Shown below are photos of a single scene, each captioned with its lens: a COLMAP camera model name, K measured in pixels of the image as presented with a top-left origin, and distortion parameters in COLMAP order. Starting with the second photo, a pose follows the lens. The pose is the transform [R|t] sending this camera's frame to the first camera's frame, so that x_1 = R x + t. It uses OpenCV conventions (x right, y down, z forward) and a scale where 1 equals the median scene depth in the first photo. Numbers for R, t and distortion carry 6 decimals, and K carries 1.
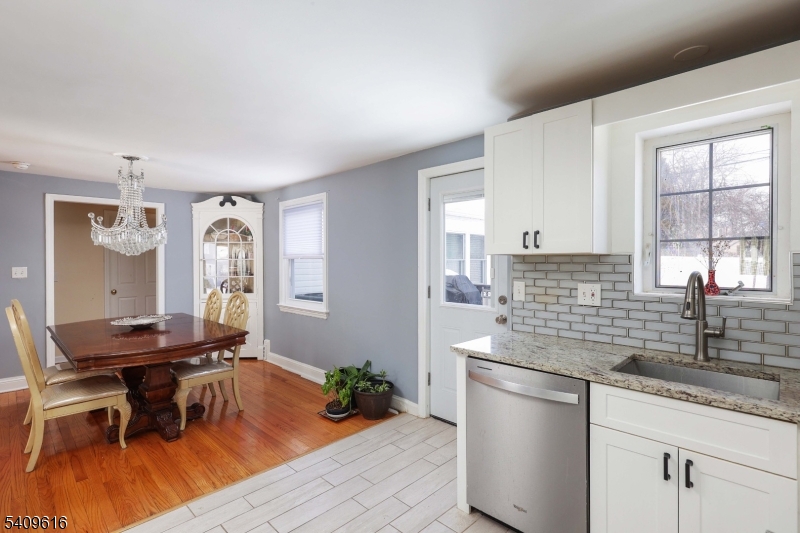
lens RADIAL K [[392.3, 0, 395.2], [0, 392.3, 263.0], [0, 0, 1]] dist [-0.003521, 0.001816]
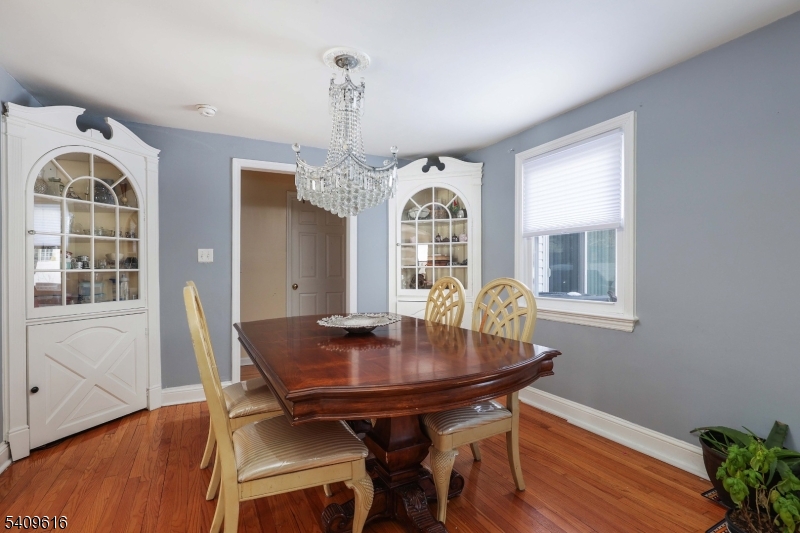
lens RADIAL K [[392.3, 0, 400.8], [0, 392.3, 272.1], [0, 0, 1]] dist [-0.003521, 0.001816]
pose [[0.951163, 0.002715, -0.308678, -0.307963], [-0.001981, 0.999994, 0.002693, 0.051923], [0.308684, -0.001950, 0.951163, 0.333404]]
